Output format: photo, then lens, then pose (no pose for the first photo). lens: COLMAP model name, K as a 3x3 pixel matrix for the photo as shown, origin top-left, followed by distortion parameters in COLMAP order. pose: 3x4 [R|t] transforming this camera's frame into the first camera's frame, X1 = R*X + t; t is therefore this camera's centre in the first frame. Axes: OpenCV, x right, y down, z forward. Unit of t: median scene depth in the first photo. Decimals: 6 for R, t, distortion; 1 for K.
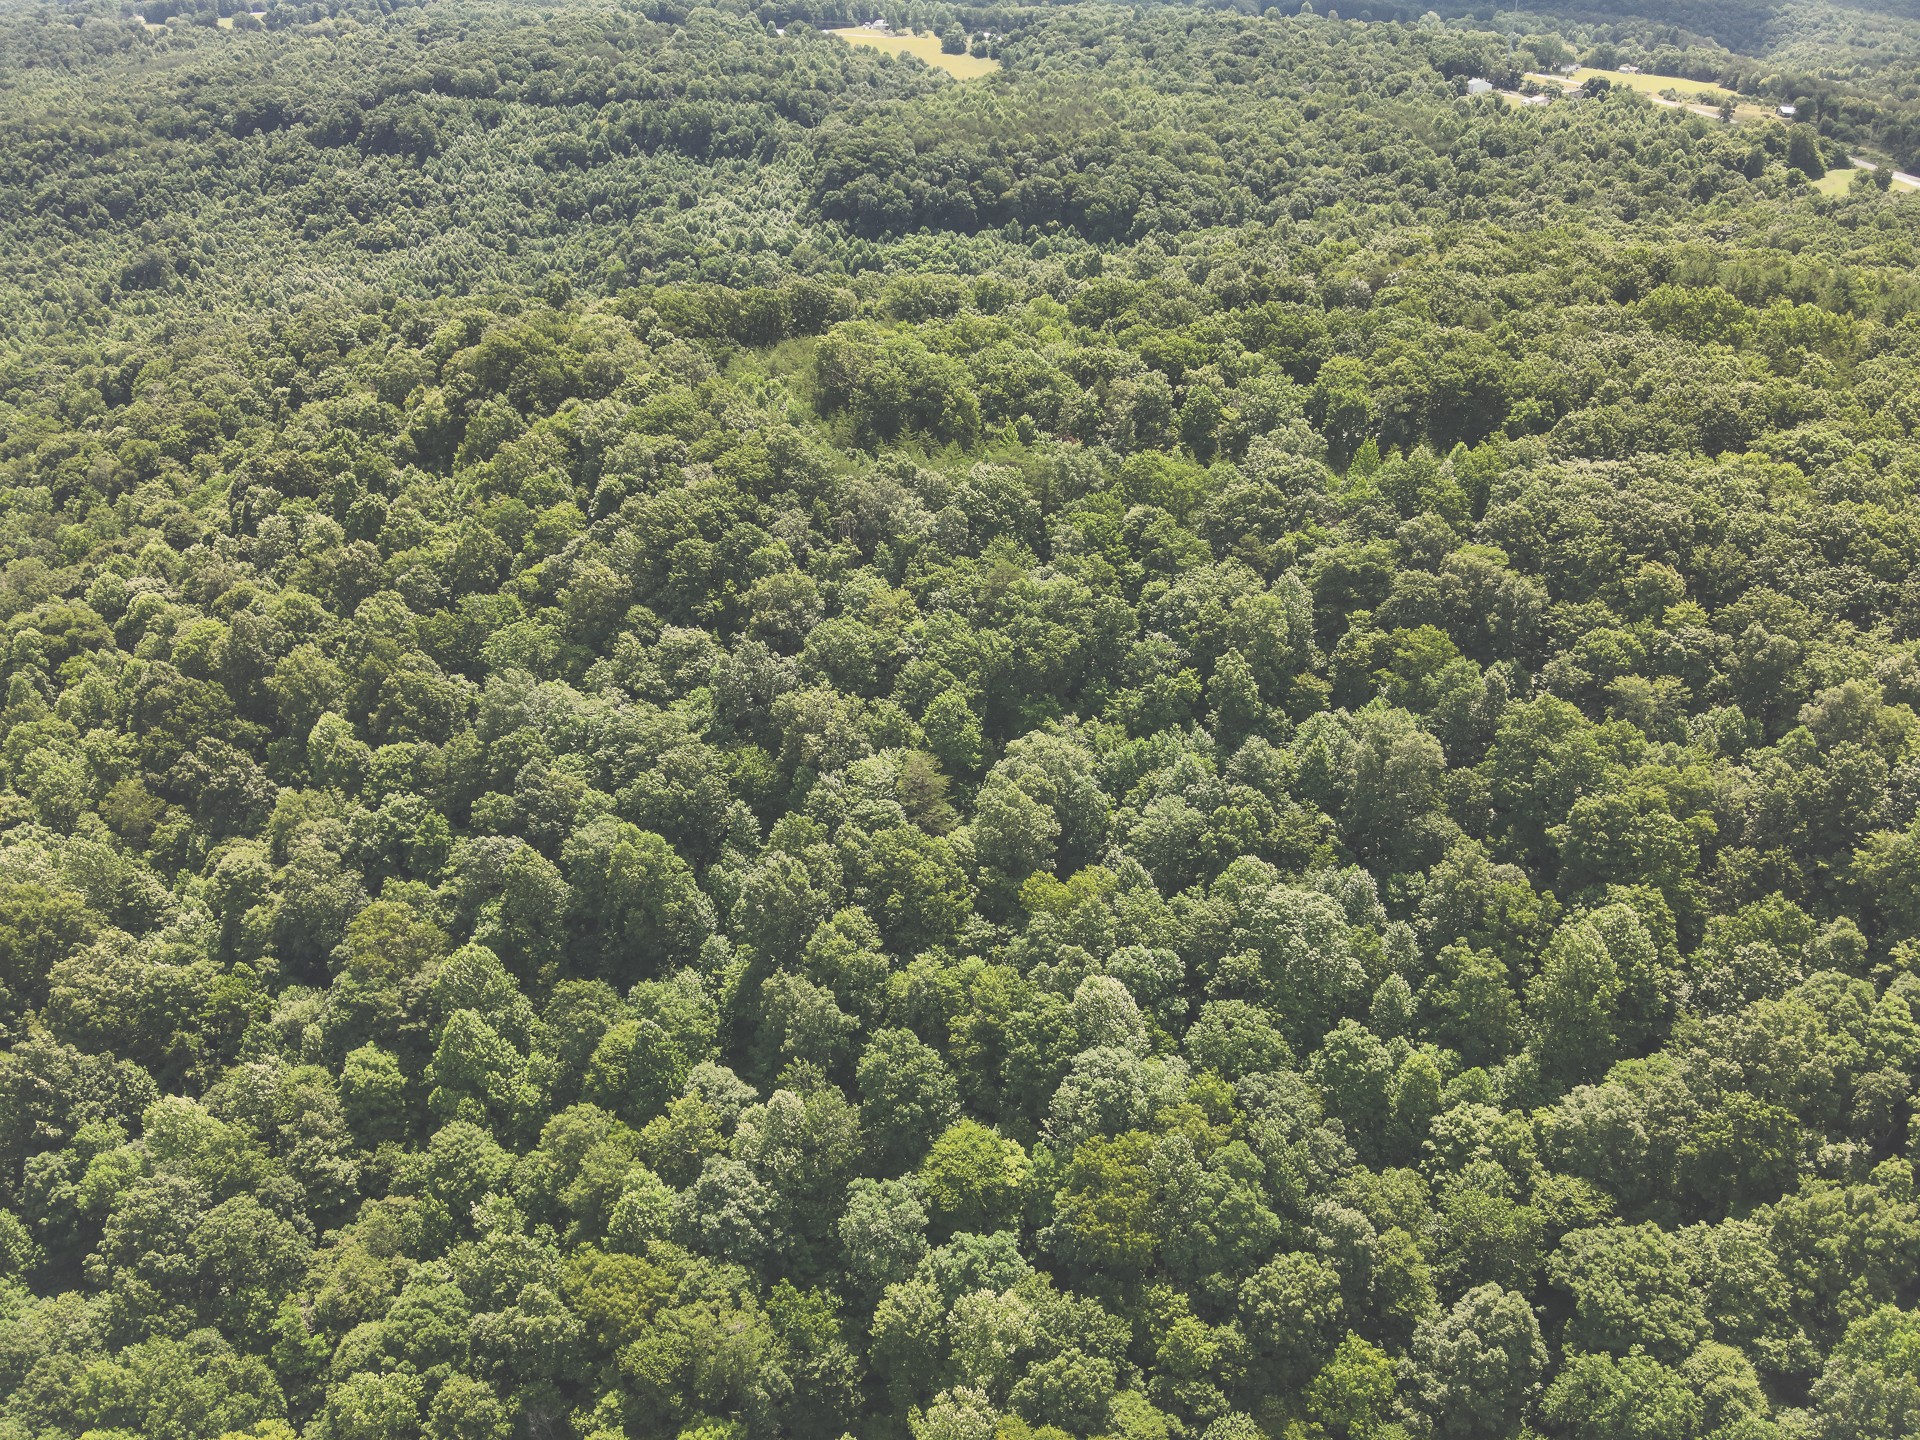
lens RADIAL K [[1420.8, 0, 947.8], [0, 1420.8, 736.7], [0, 0, 1]] dist [0.076766, -0.173856]
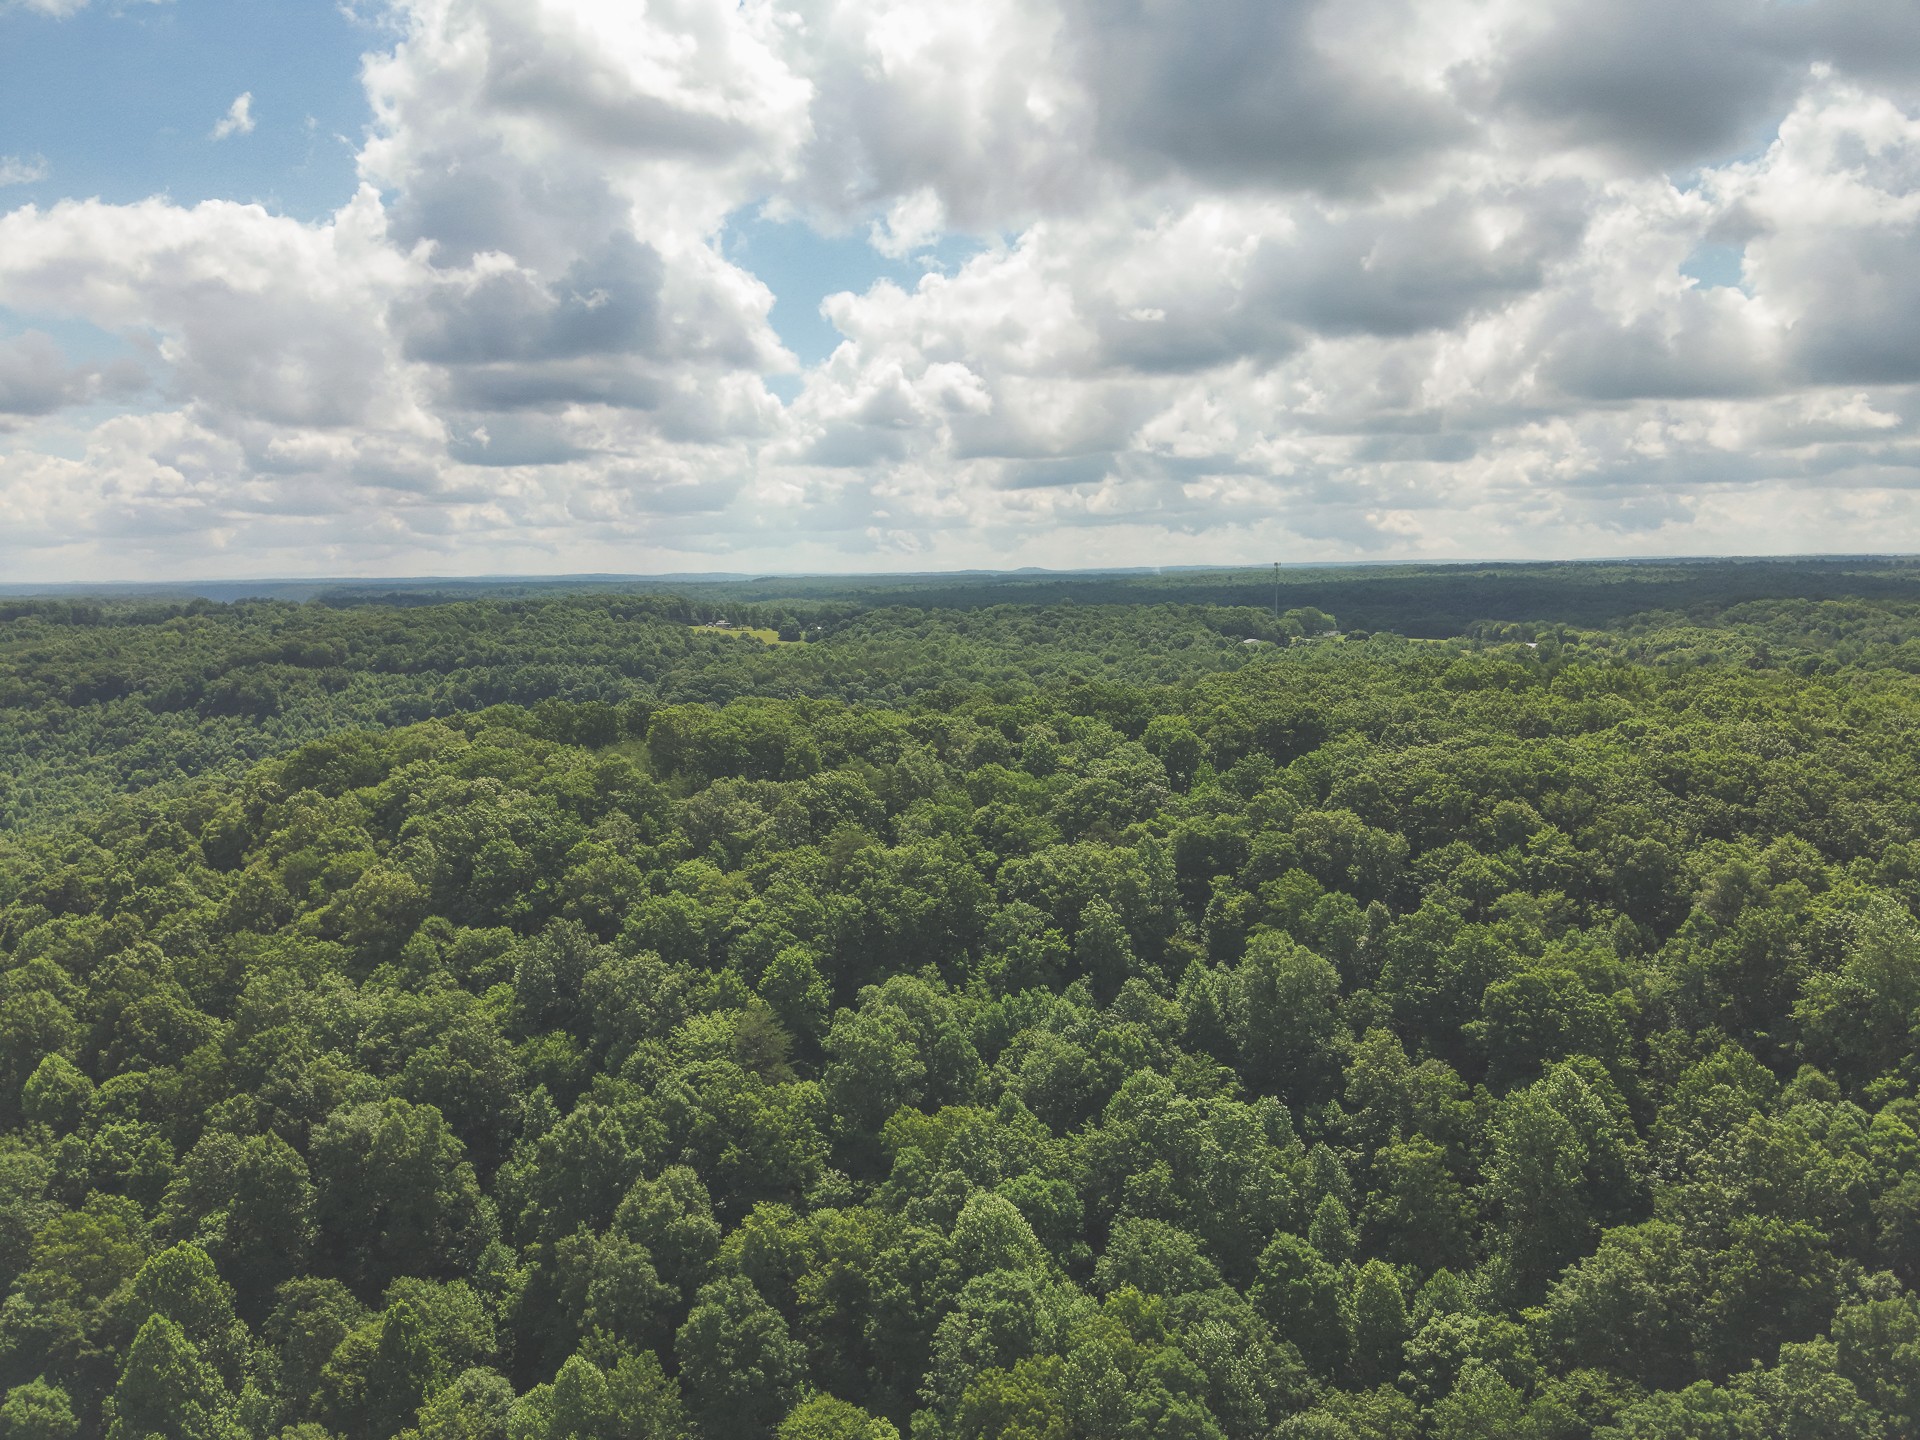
lens RADIAL K [[1420.8, 0, 958.6], [0, 1420.8, 730.0], [0, 0, 1]] dist [0.076766, -0.173856]
pose [[0.992310, -0.024751, 0.121276, 0.000388], [0.072399, 0.910772, -0.406512, 0.192182], [-0.100394, 0.412167, 0.905560, 0.116323]]
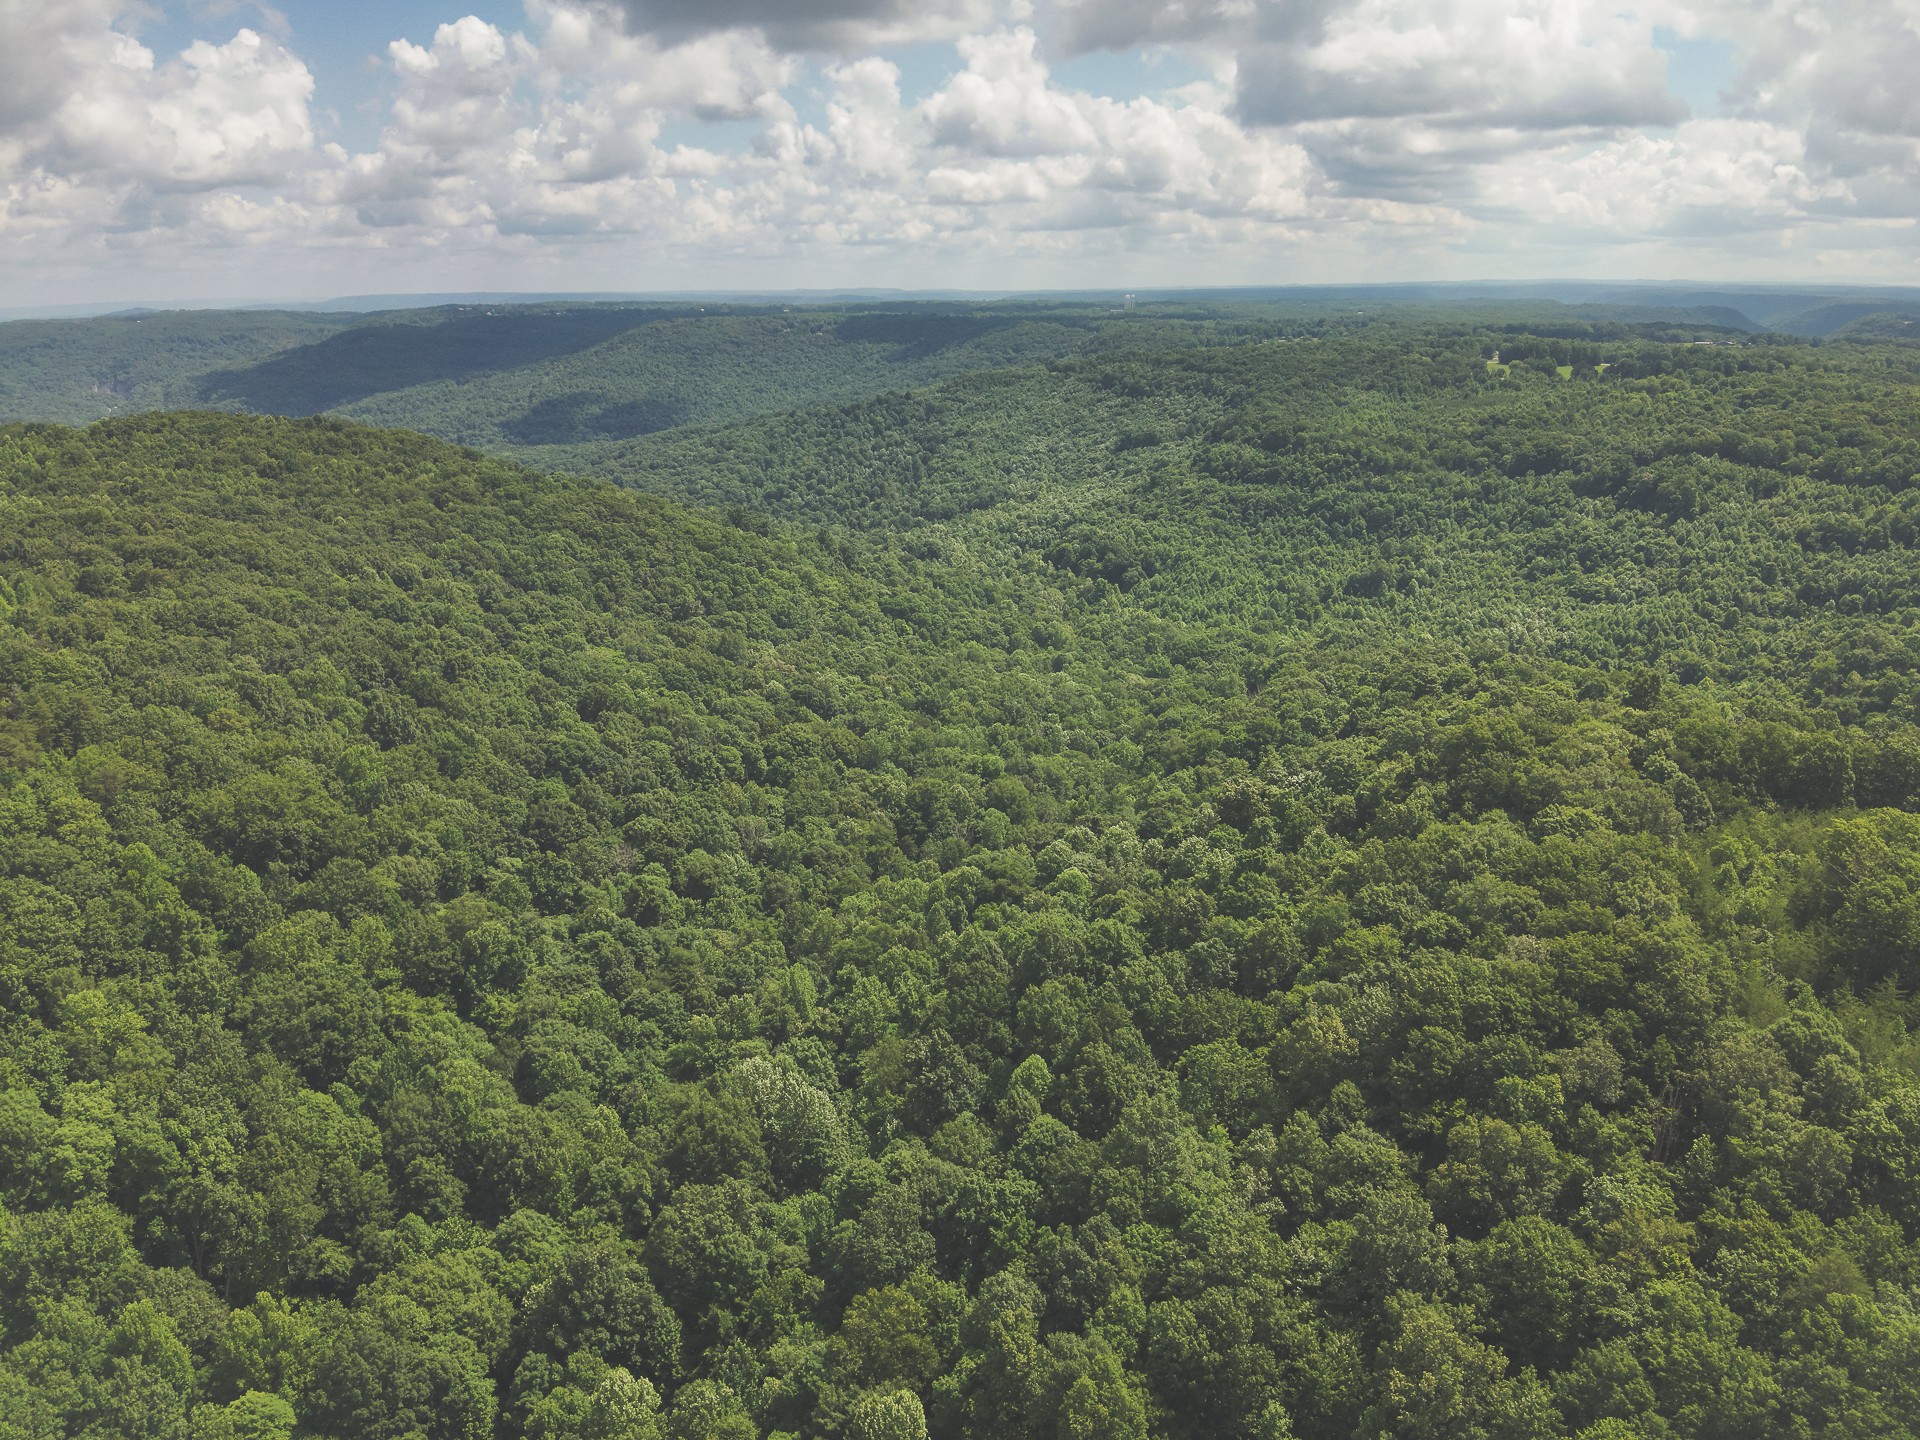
lens RADIAL K [[1420.8, 0, 957.4], [0, 1420.8, 727.8], [0, 0, 1]] dist [0.076766, -0.173856]
pose [[0.649653, 0.222796, -0.726852, 0.175580], [-0.378064, 0.924166, -0.054634, -0.149848], [0.659559, 0.310290, 0.684618, 0.257551]]
